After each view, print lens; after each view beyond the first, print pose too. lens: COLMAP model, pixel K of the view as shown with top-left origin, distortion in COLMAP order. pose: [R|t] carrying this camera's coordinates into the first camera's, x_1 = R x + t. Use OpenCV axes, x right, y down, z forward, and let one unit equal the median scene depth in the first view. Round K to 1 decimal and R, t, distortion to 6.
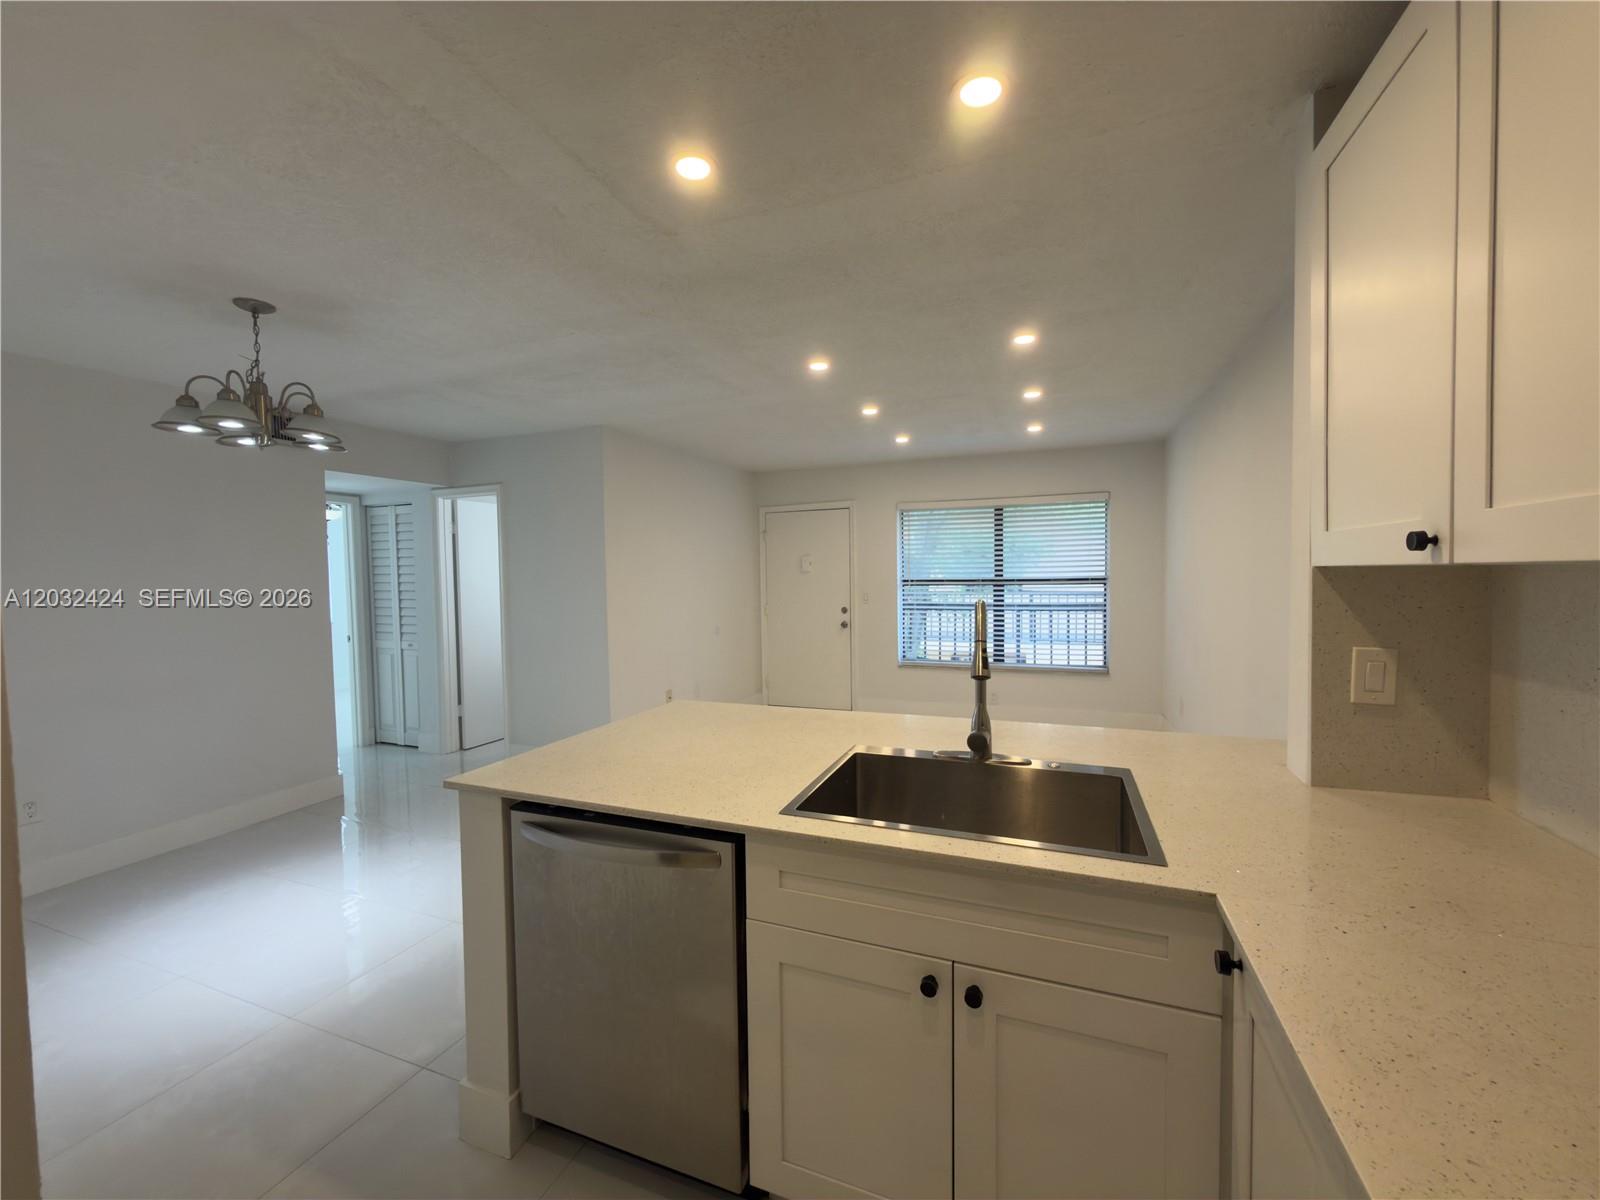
lens RADIAL K [[637.2, 0, 801.8], [0, 637.2, 600.0], [0, 0, 1]] dist [0.000558, 0.000254]
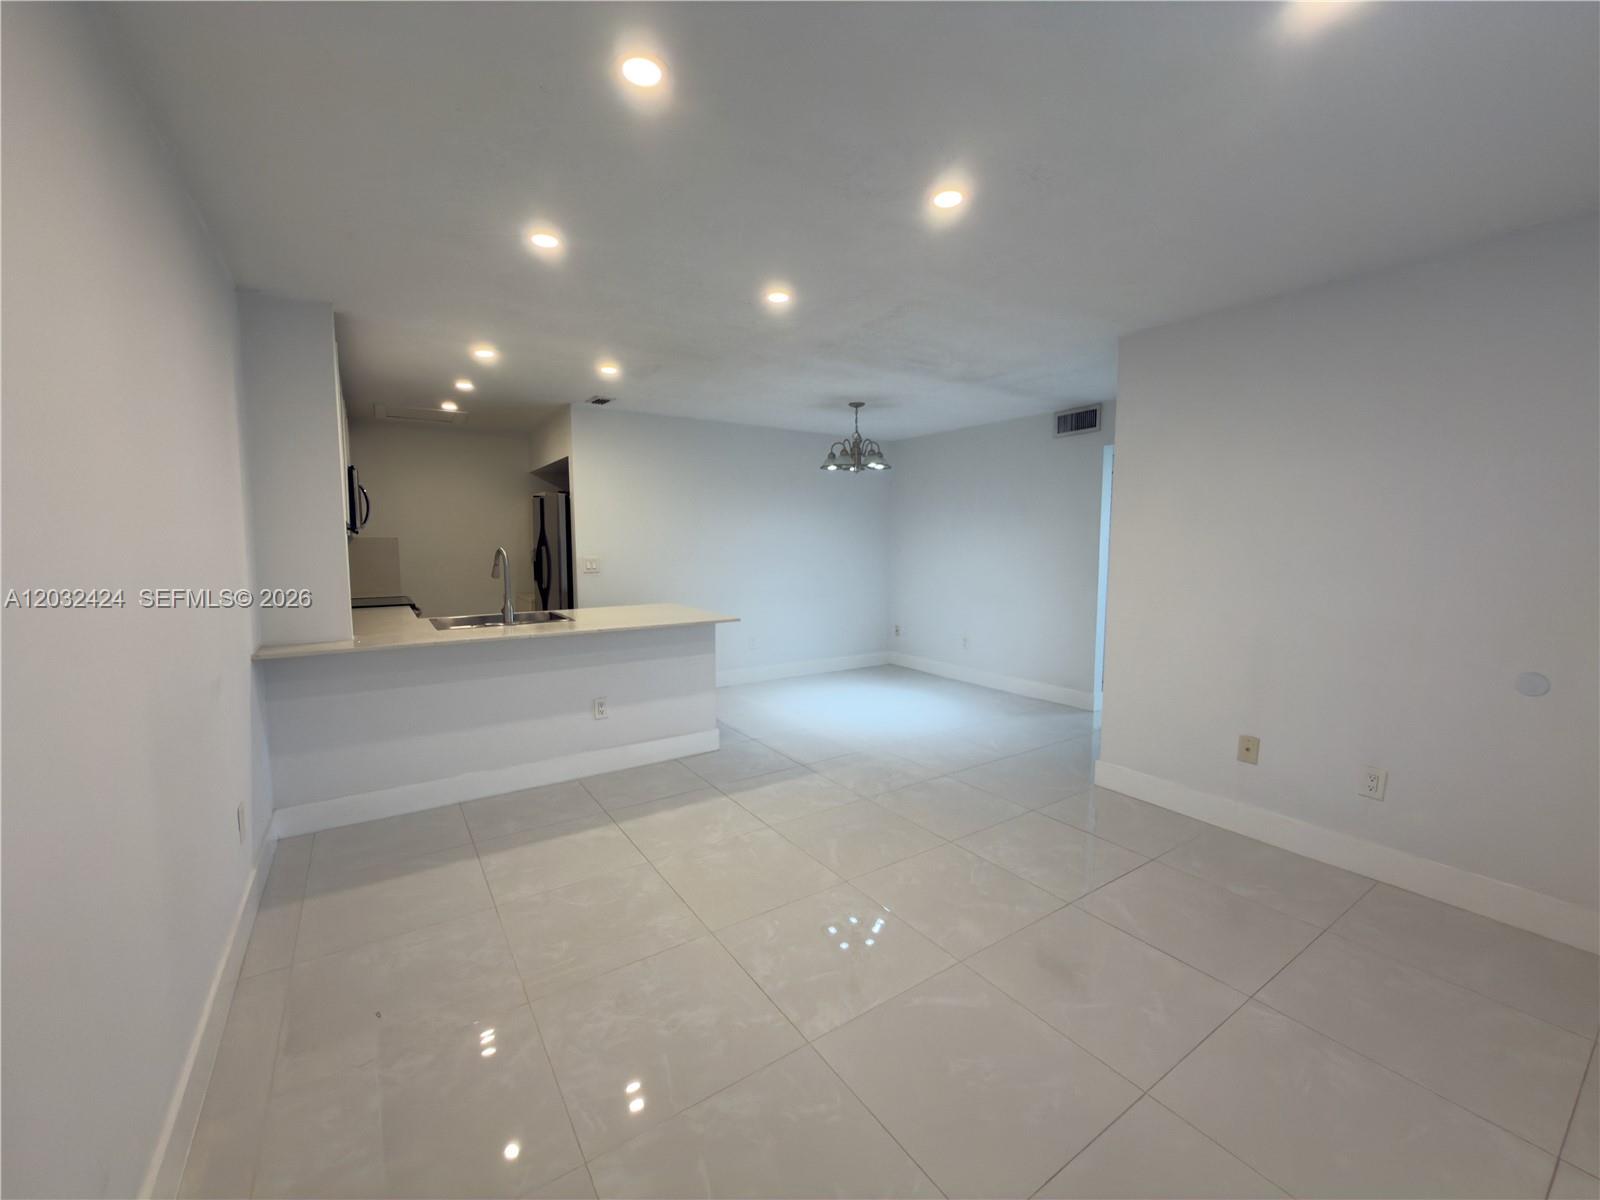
lens RADIAL K [[640.2, 0, 800.0], [0, 640.2, 600.0], [0, 0, 1]] dist [-0.003362, -0.000264]
pose [[-0.575270, 0.089342, -0.813070, 0.406936], [-0.027896, 0.991296, 0.128663, -0.037384], [0.817488, 0.096697, -0.567771, 0.840931]]
